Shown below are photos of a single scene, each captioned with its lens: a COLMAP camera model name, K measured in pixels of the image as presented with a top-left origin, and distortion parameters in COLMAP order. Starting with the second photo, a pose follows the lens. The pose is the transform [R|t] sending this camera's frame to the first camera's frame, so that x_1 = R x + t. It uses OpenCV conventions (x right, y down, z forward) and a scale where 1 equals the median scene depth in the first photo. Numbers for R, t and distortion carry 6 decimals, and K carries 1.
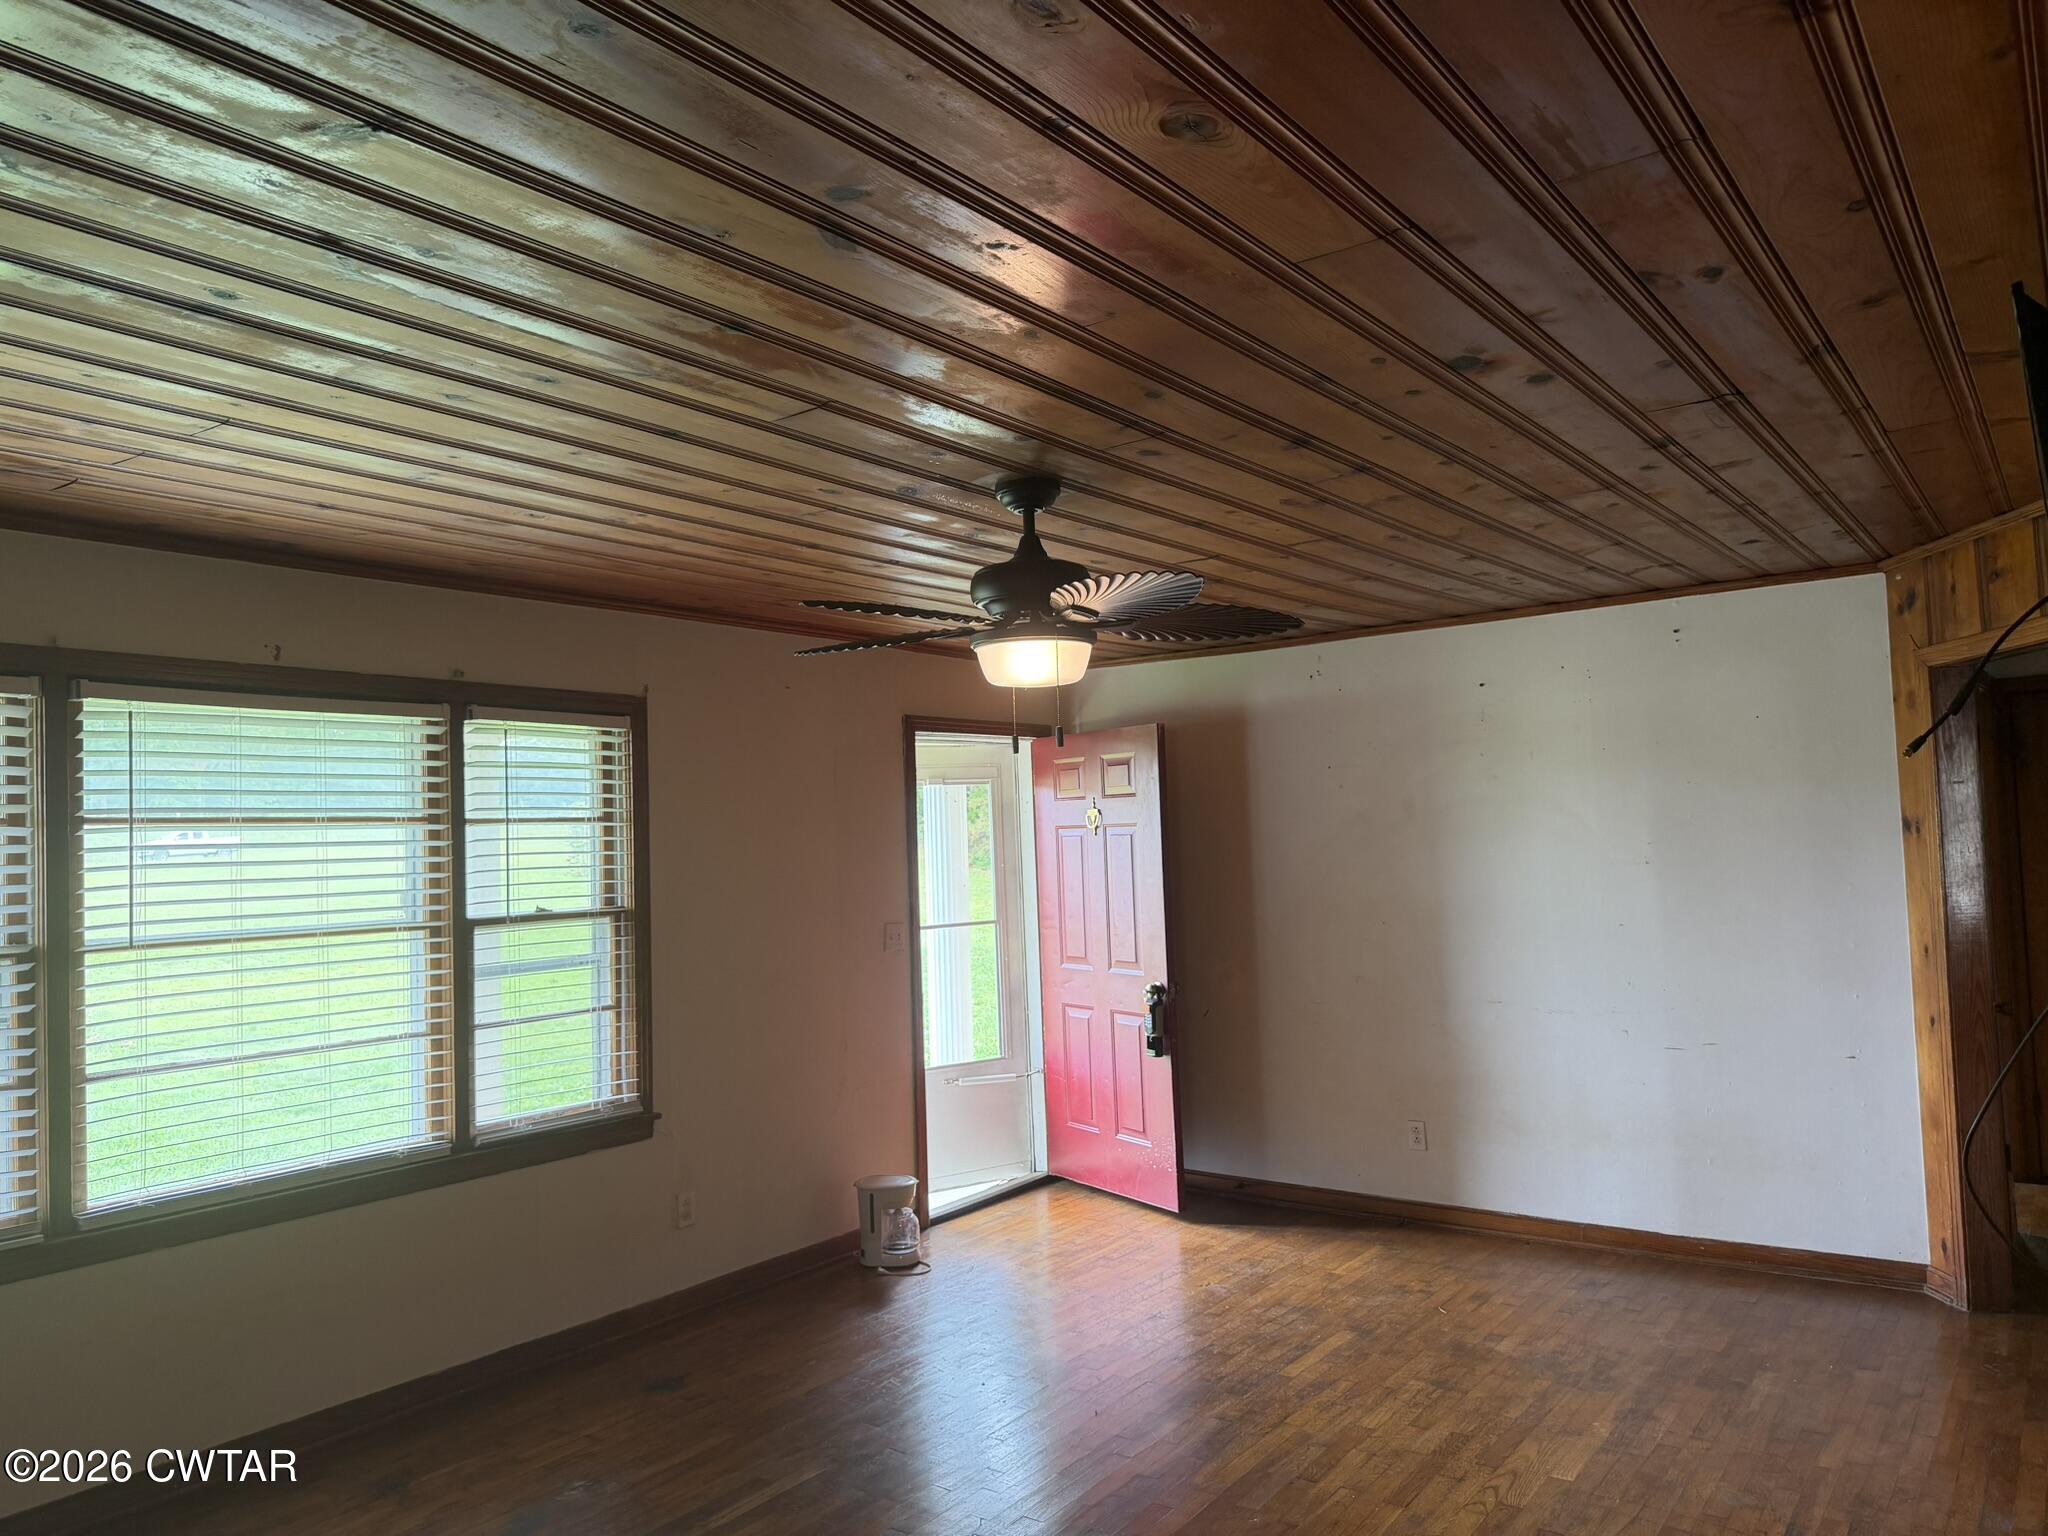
lens RADIAL K [[1456.5, 0, 1025.5], [0, 1456.5, 775.8], [0, 0, 1]] dist [0.105459, -0.146200]
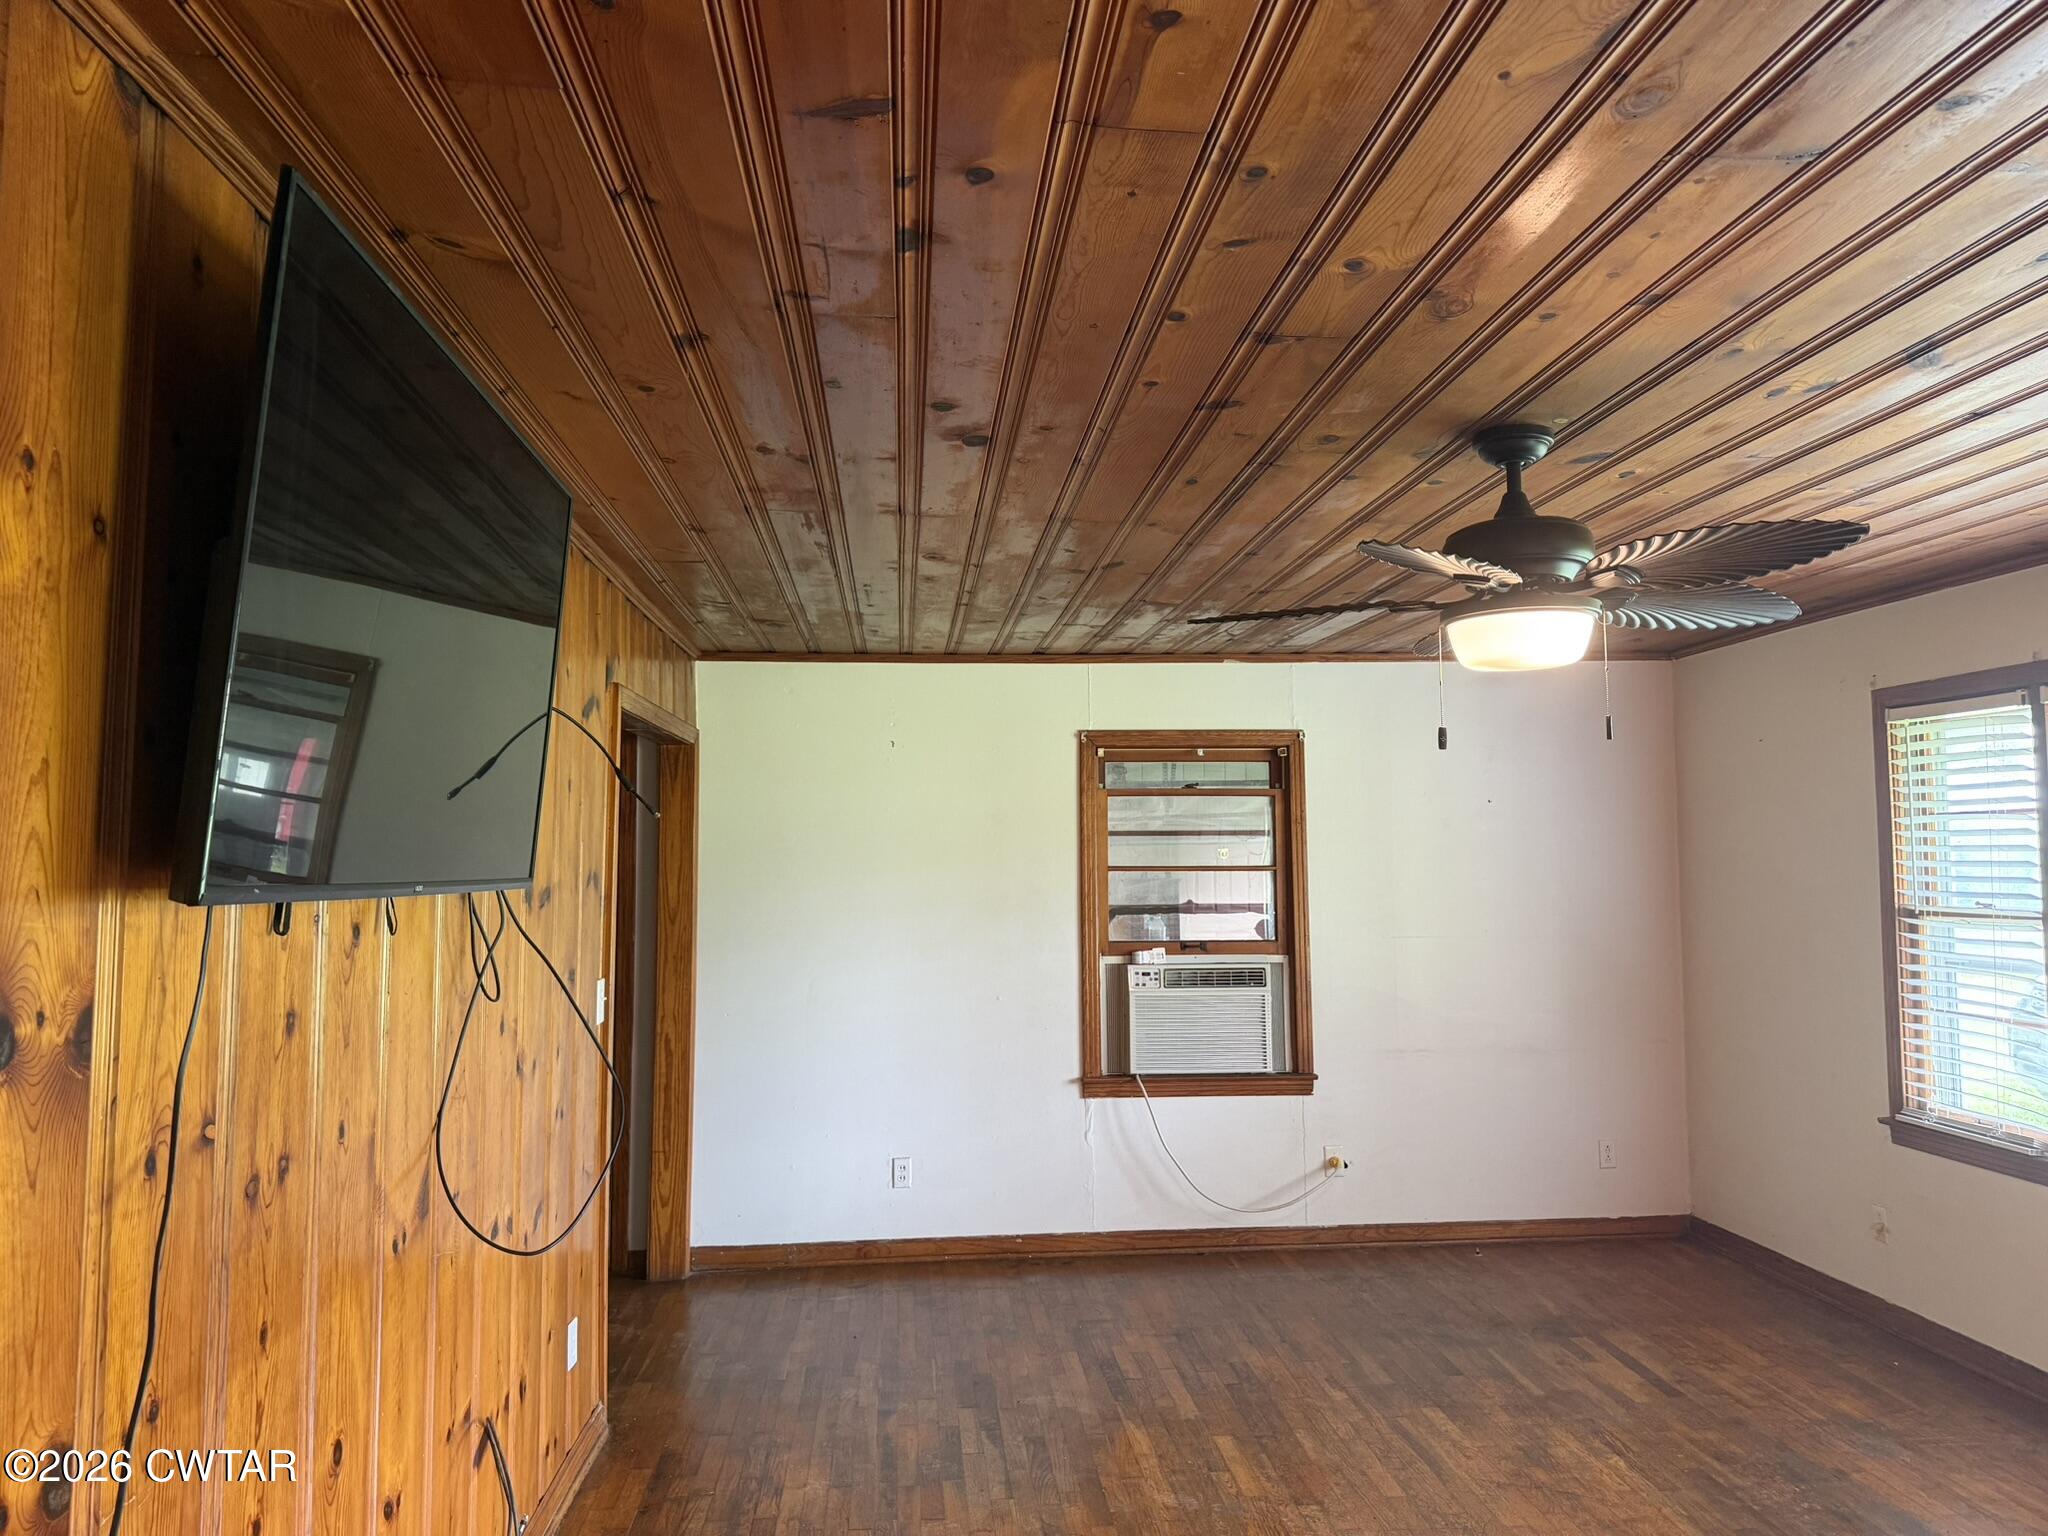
lens RADIAL K [[1456.5, 0, 1025.5], [0, 1456.5, 775.8], [0, 0, 1]] dist [0.105459, -0.146200]
pose [[-0.758711, 0.005047, -0.651407, 0.540353], [0.060602, 0.996180, -0.062866, 0.024236], [0.648602, -0.087174, -0.756119, 1.002567]]
